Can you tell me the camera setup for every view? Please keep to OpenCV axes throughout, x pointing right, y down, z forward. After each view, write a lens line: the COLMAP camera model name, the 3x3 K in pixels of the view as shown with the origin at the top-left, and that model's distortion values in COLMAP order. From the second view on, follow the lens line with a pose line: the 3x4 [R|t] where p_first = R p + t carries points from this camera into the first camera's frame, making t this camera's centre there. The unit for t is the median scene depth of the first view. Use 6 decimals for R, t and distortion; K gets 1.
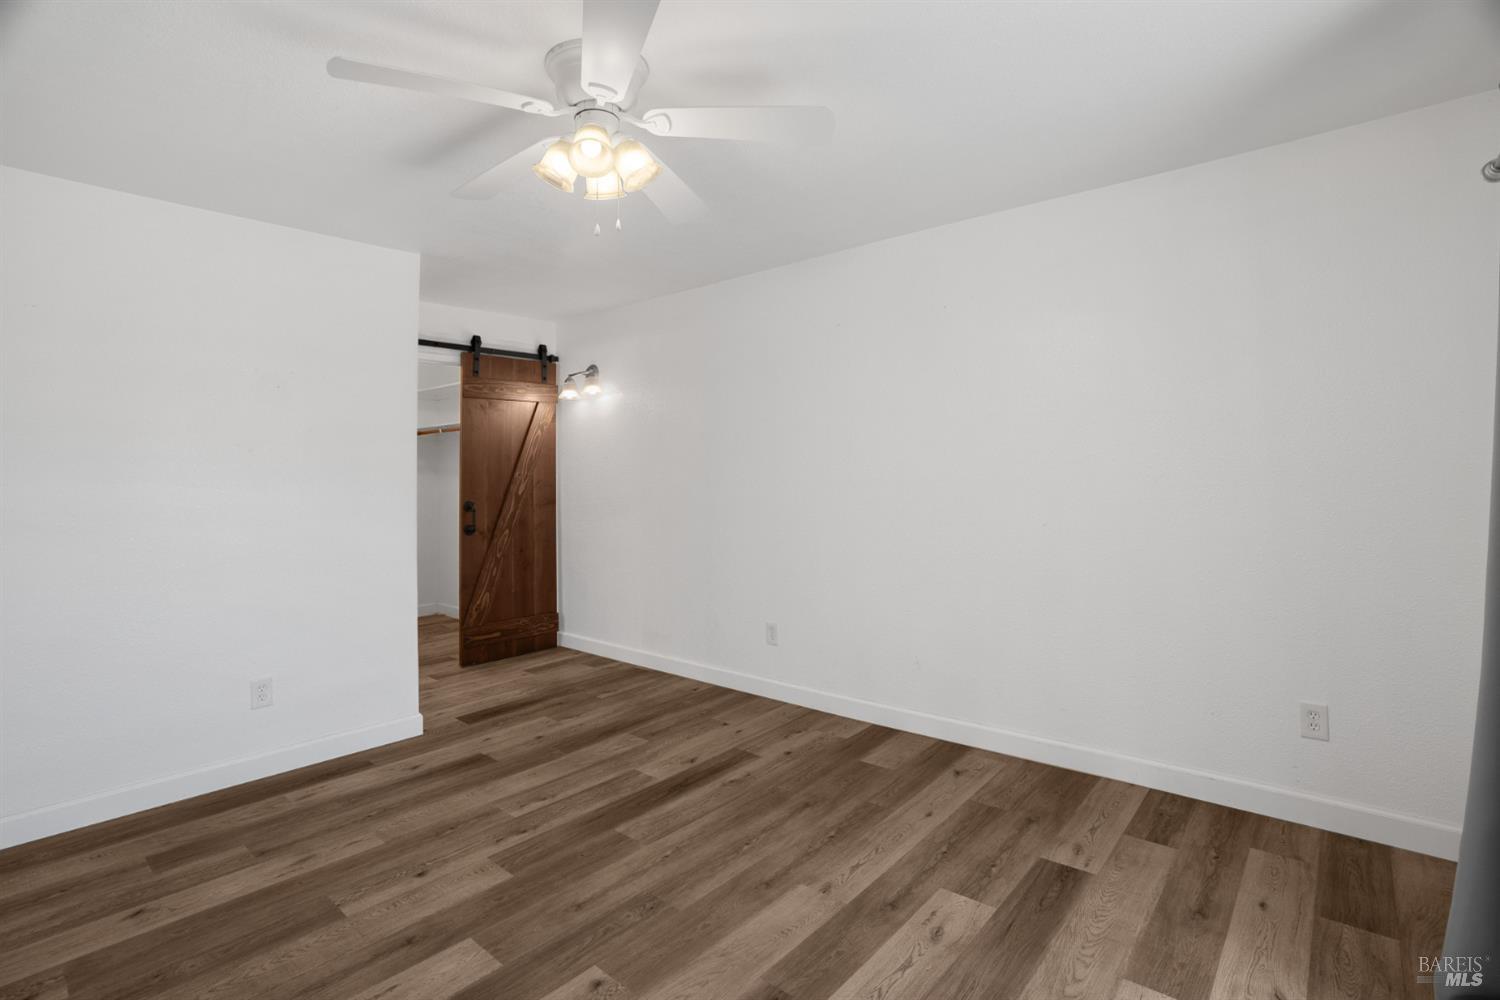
lens RADIAL K [[715.7, 0, 750.6], [0, 715.7, 483.8], [0, 0, 1]] dist [-0.079287, 0.032702]
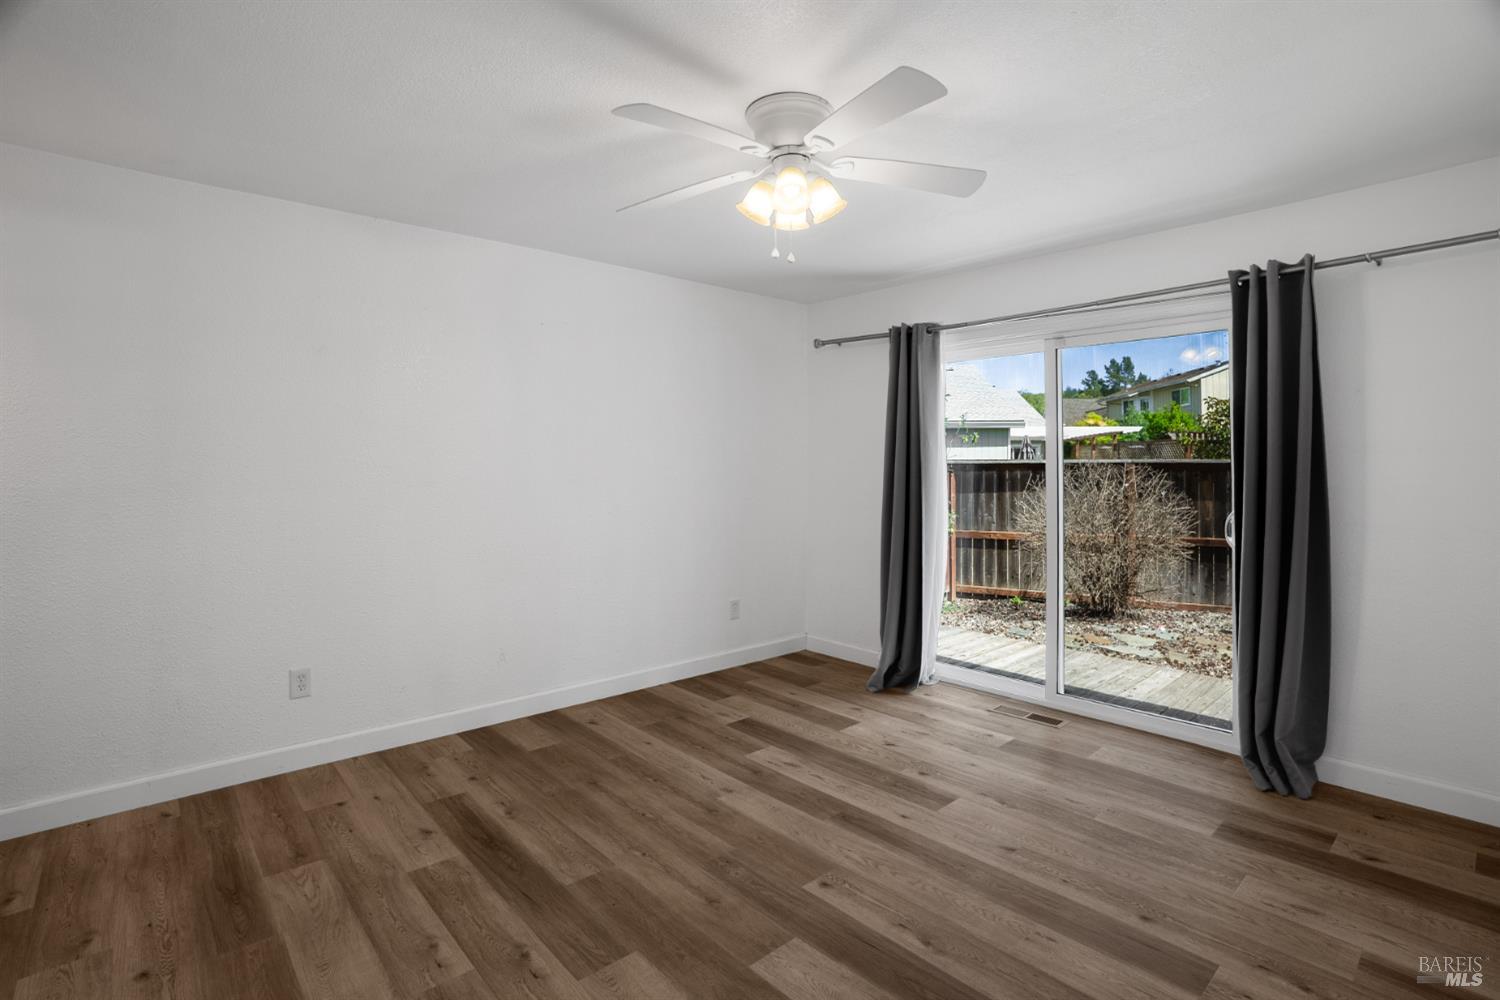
lens RADIAL K [[715.7, 0, 750.6], [0, 715.7, 483.8], [0, 0, 1]] dist [-0.079287, 0.032702]
pose [[0.124925, -0.007729, 0.992136, -1.106402], [0.011252, 0.999916, 0.006373, -0.008692], [-0.992102, 0.010367, 0.125001, 0.717293]]
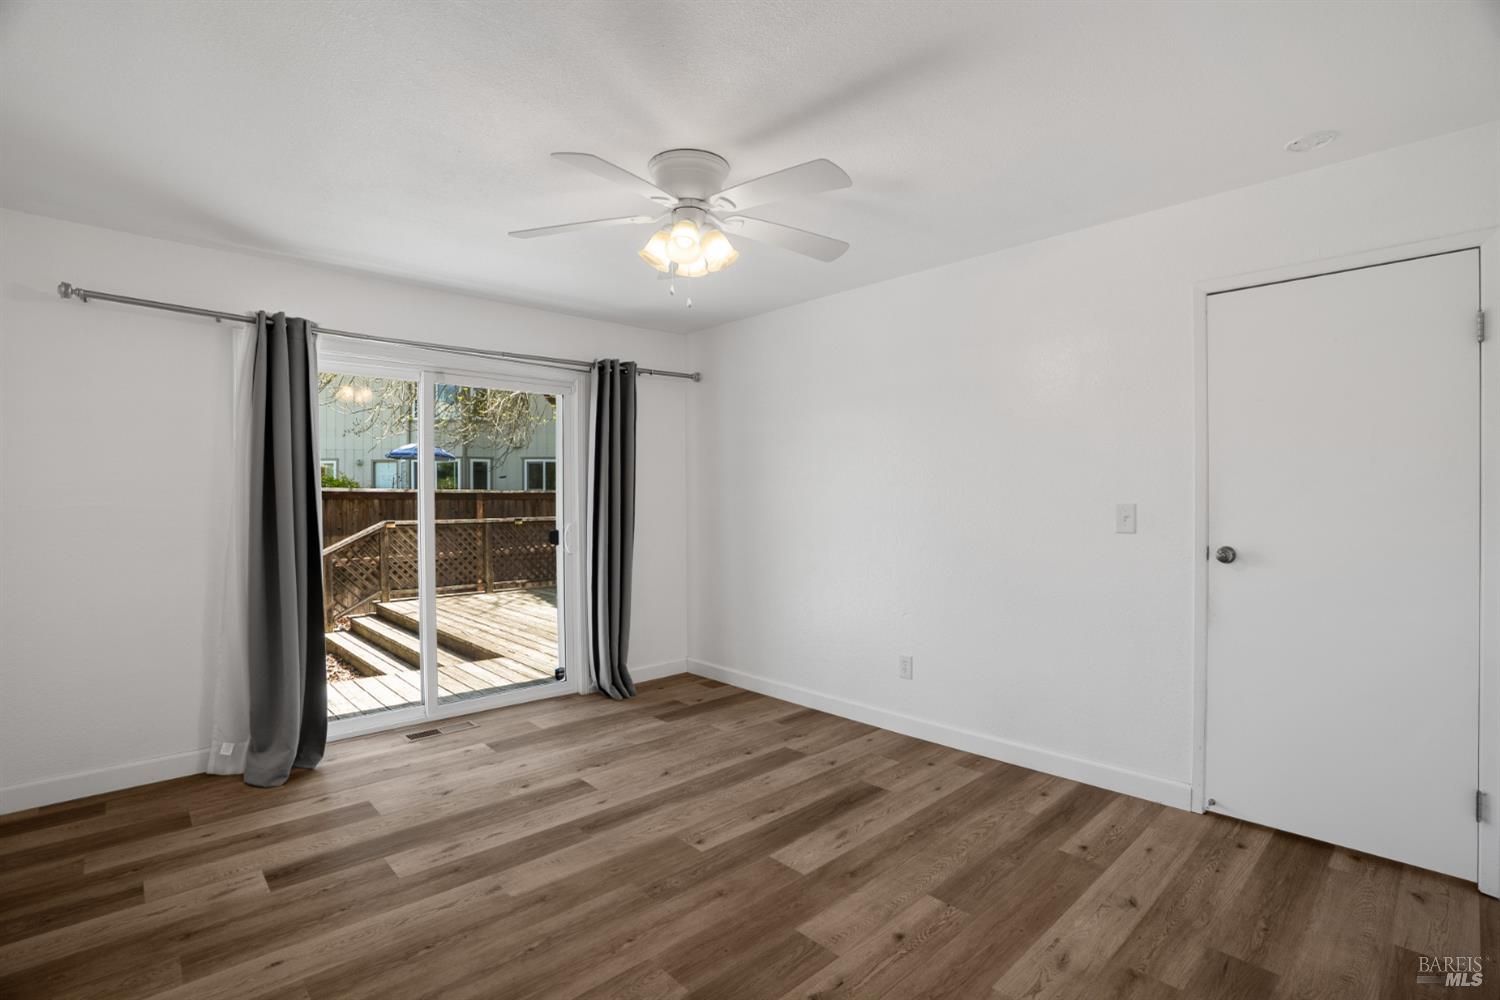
lens RADIAL K [[715.7, 0, 750.6], [0, 715.7, 483.8], [0, 0, 1]] dist [-0.079287, 0.032702]
pose [[-0.994737, 0.020695, 0.100345, -0.370240], [0.020779, 0.999784, -0.000212, -0.033699], [-0.100328, 0.001874, -0.994953, 1.851056]]
